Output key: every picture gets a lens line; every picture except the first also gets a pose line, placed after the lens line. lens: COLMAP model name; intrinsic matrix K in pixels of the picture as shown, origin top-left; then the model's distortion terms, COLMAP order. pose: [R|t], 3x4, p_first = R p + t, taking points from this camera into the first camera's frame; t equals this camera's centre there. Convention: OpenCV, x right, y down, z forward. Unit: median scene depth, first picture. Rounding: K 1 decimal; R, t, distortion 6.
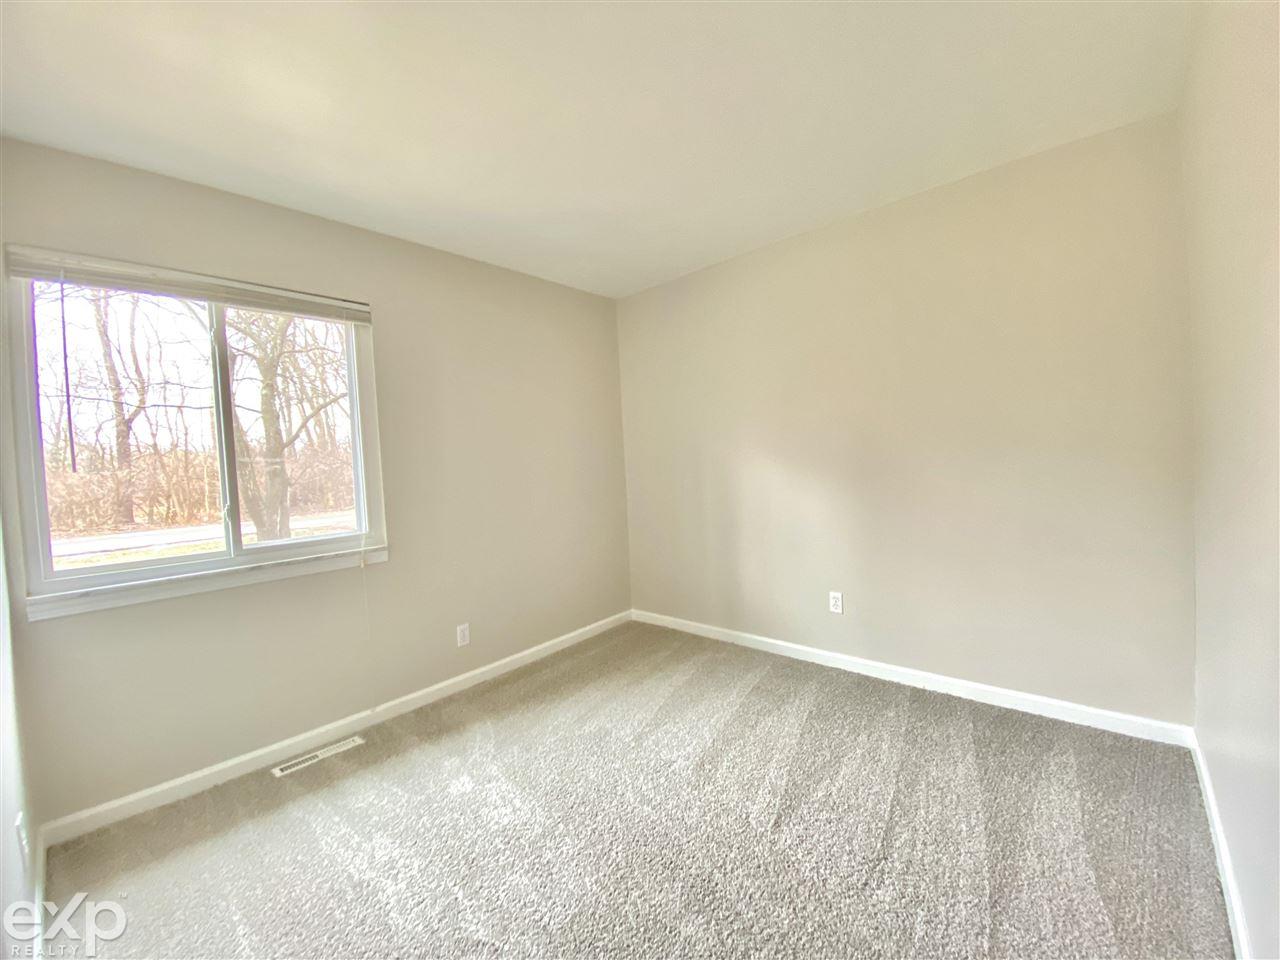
lens RADIAL K [[524.6, 0, 647.6], [0, 524.6, 476.6], [0, 0, 1]] dist [-0.000939, -0.000484]
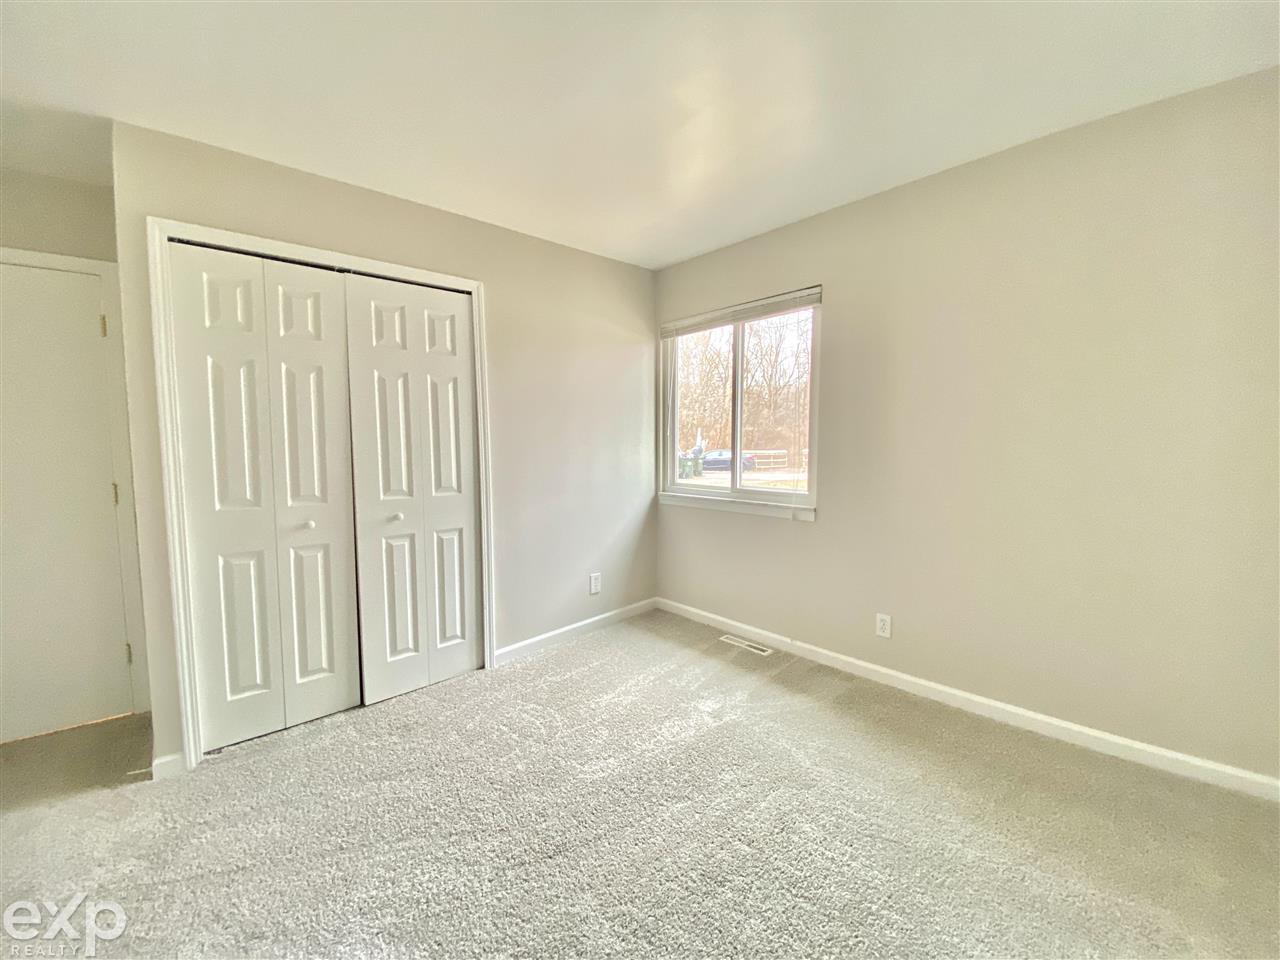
lens RADIAL K [[524.6, 0, 645.4], [0, 524.6, 480.3], [0, 0, 1]] dist [-0.000939, -0.000484]
pose [[-0.100677, 0.130439, -0.986331, 0.707027], [-0.018148, 0.990963, 0.132904, -0.075875], [0.994754, 0.031280, -0.097400, 0.860815]]
